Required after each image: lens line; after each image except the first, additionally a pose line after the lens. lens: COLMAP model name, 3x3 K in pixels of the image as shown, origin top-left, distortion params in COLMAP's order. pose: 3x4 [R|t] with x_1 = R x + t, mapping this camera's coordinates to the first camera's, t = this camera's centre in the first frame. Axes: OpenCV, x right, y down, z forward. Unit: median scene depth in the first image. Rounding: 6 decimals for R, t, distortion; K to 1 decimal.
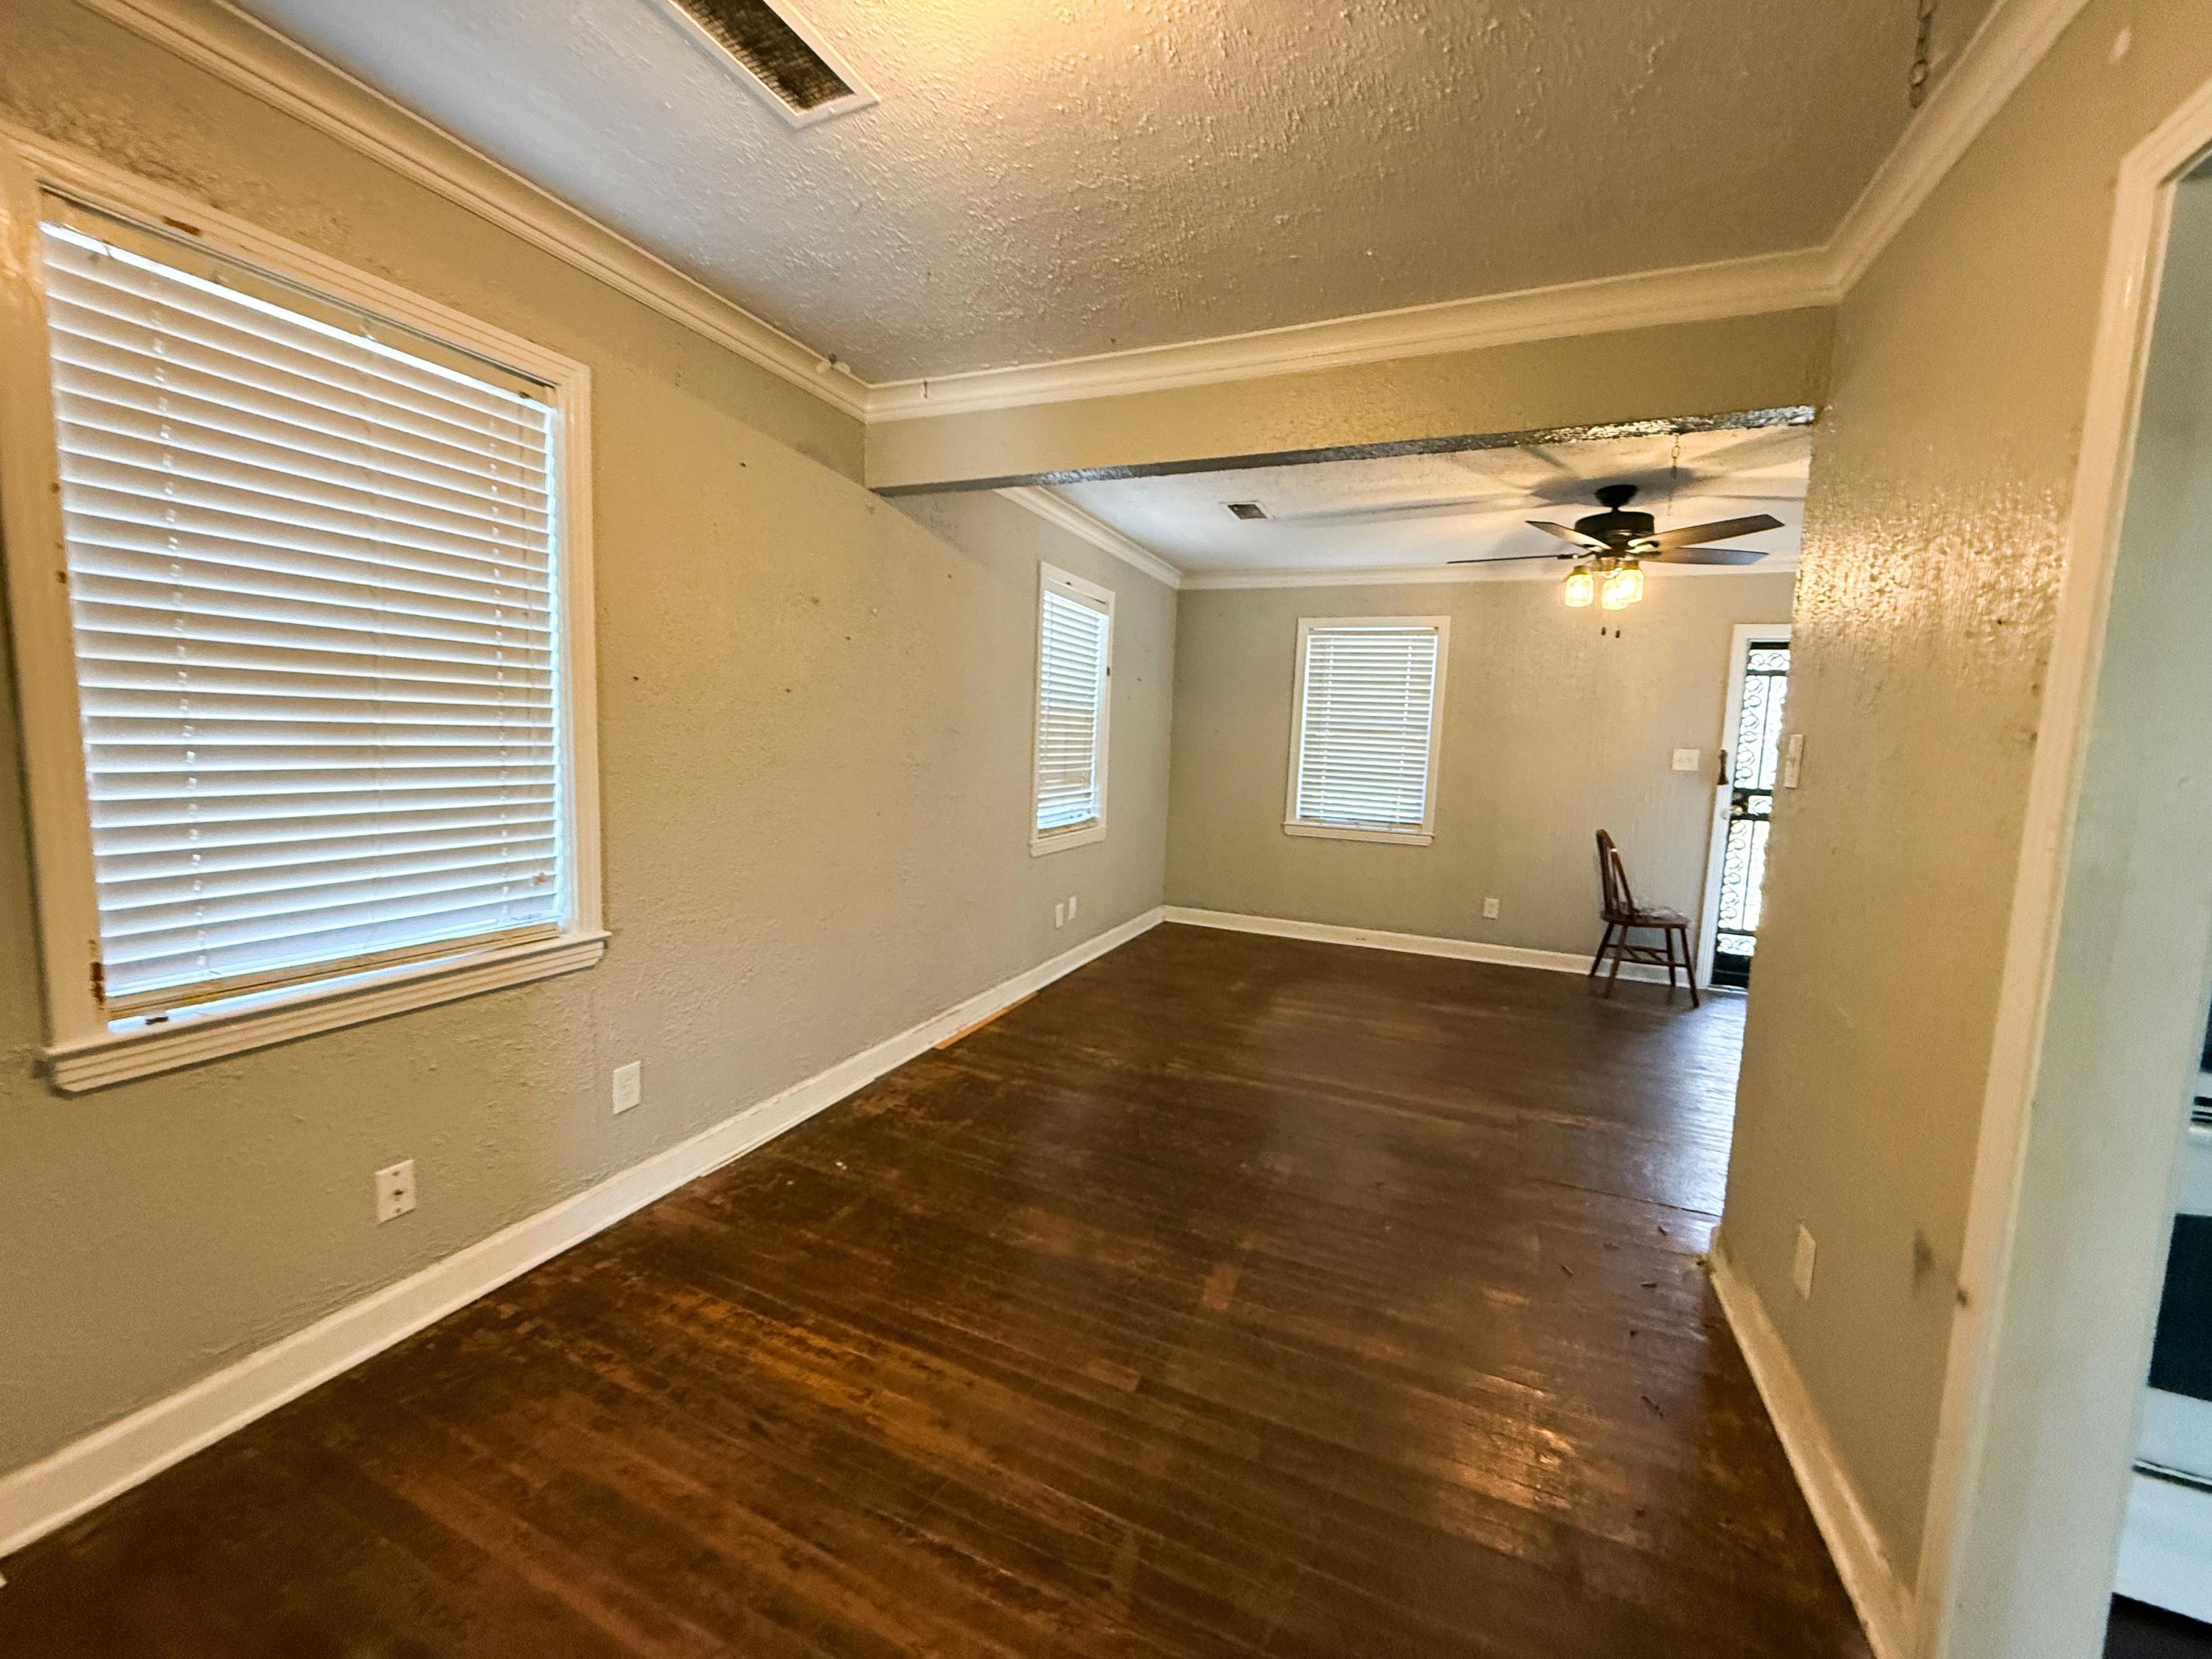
lens RADIAL K [[879.3, 0, 1099.6], [0, 879.3, 827.2], [0, 0, 1]] dist [-0.002155, -0.000199]
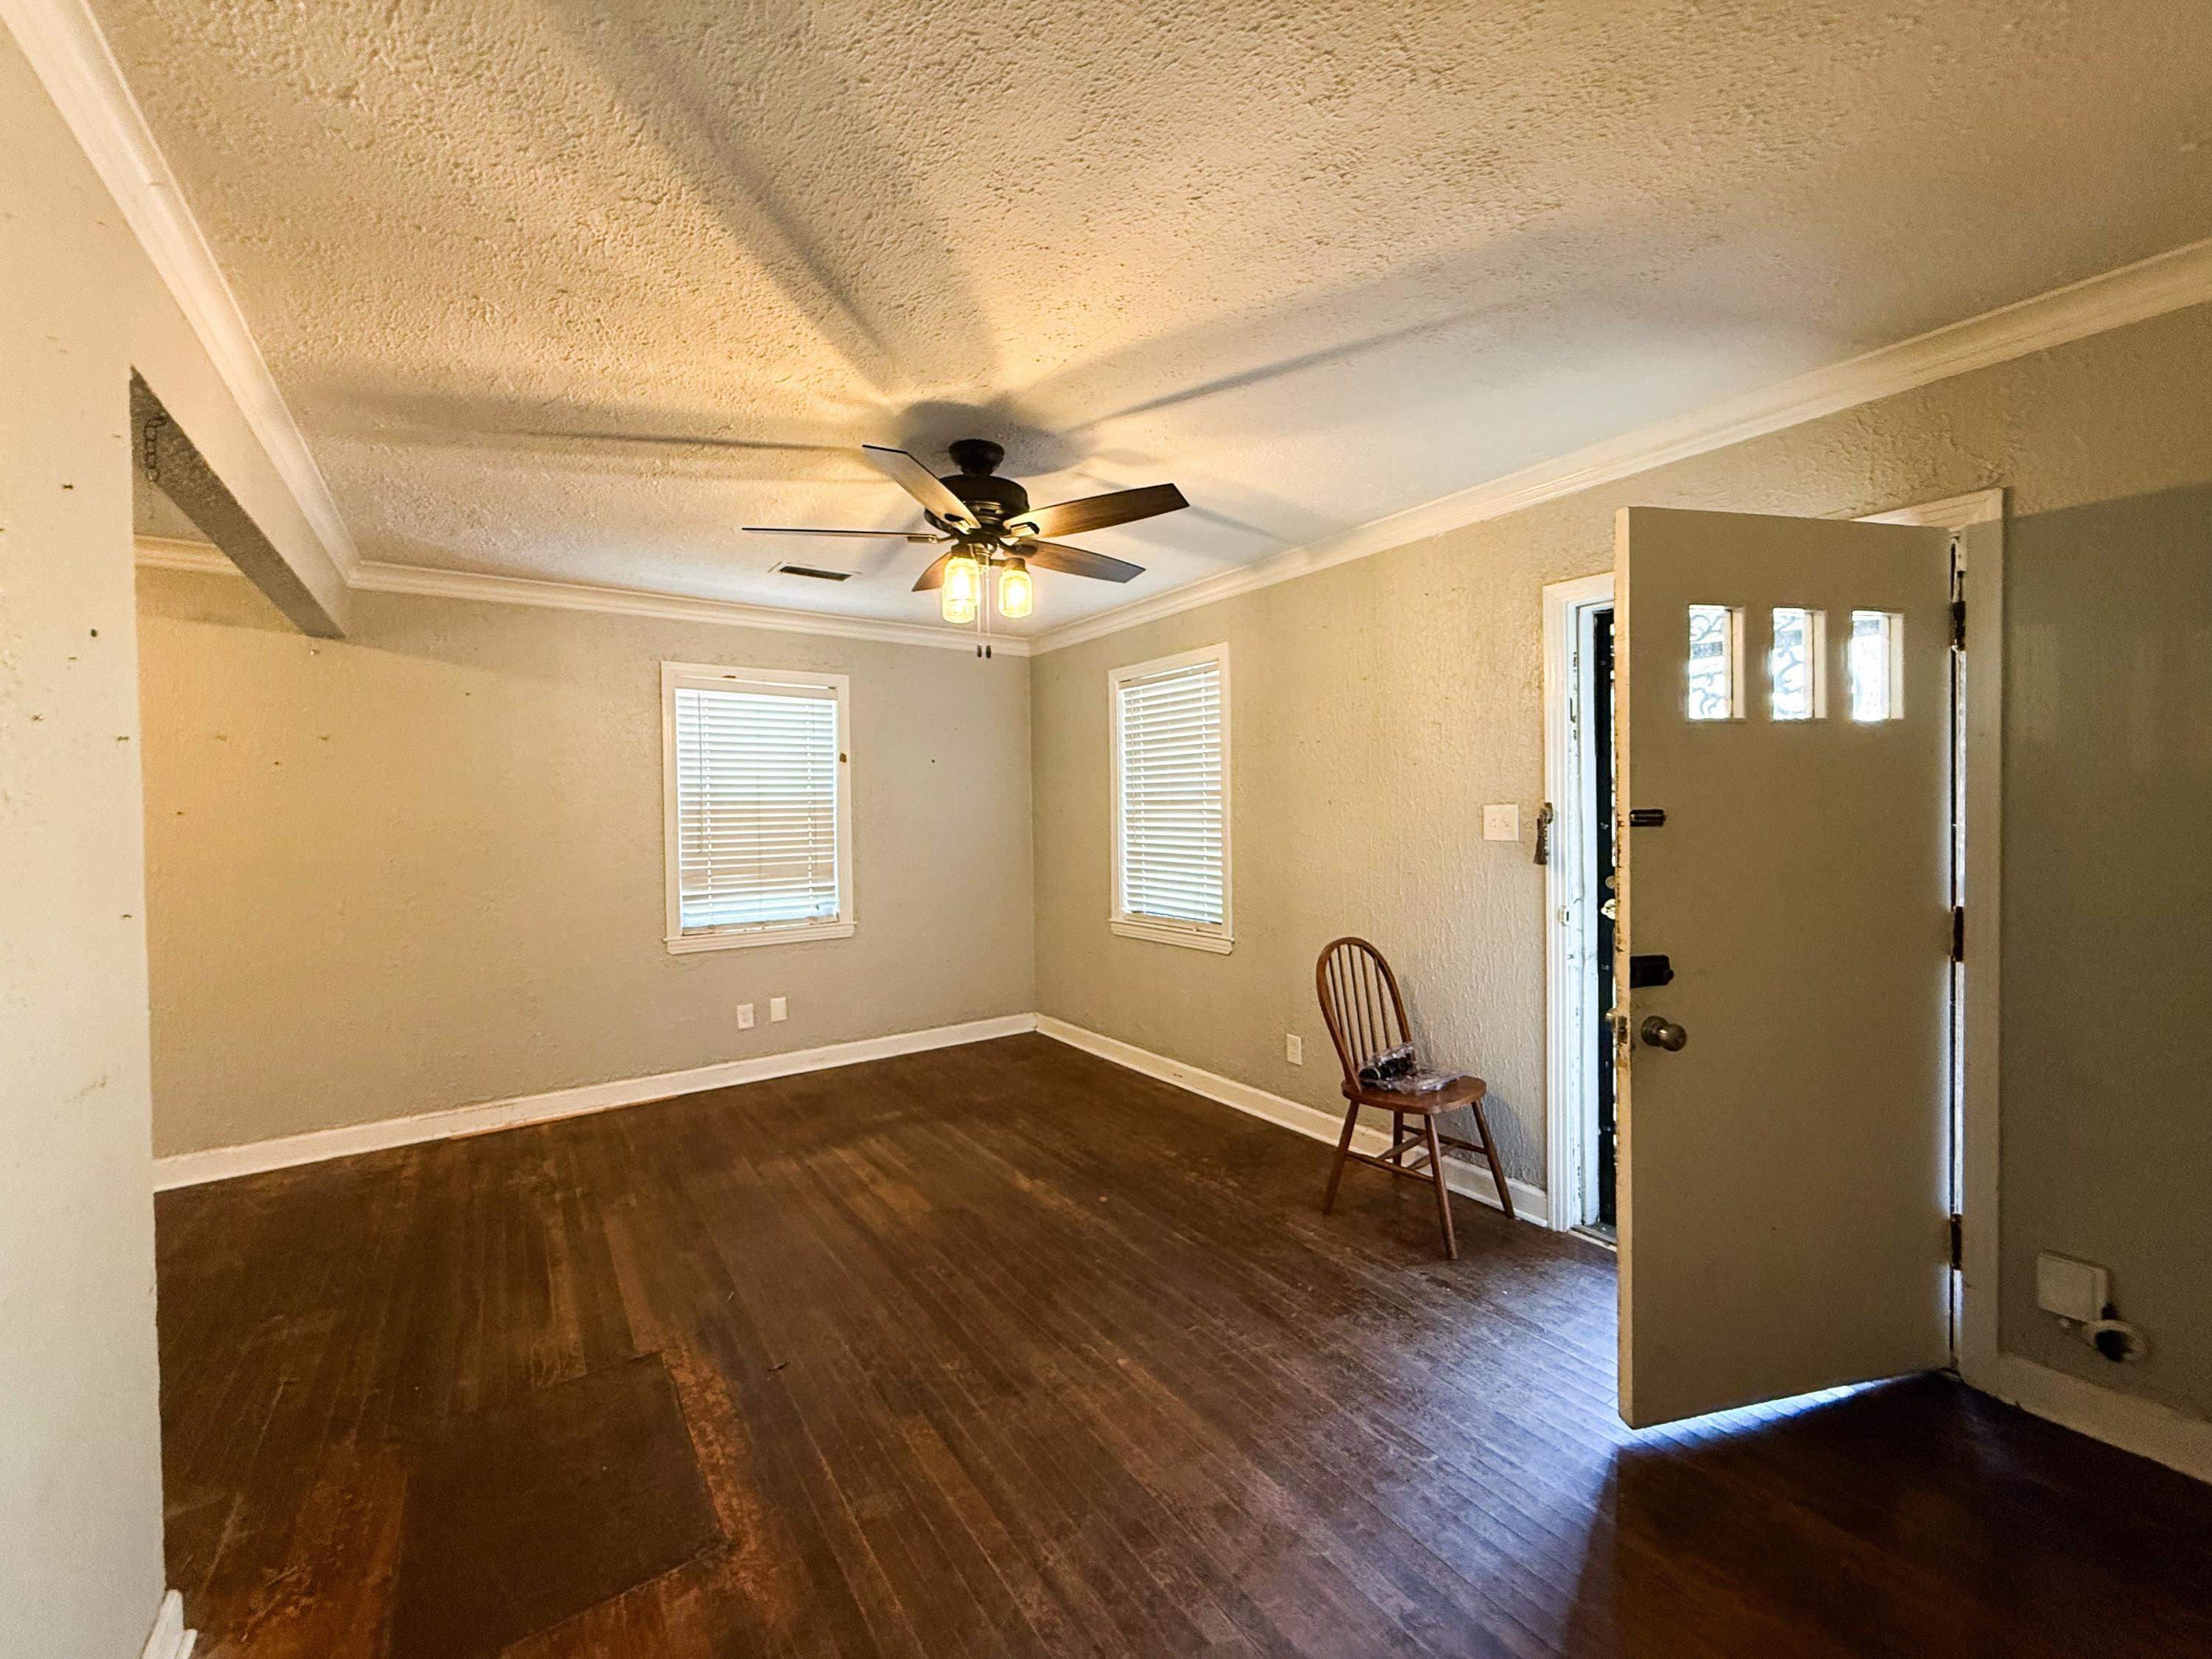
lens RADIAL K [[879.3, 0, 1099.6], [0, 879.3, 827.2], [0, 0, 1]] dist [-0.002155, -0.000199]
pose [[0.849170, -0.044348, -0.526254, 0.723978], [-0.005644, 0.995649, -0.093012, -0.016337], [0.528089, 0.081954, 0.845225, 0.345961]]
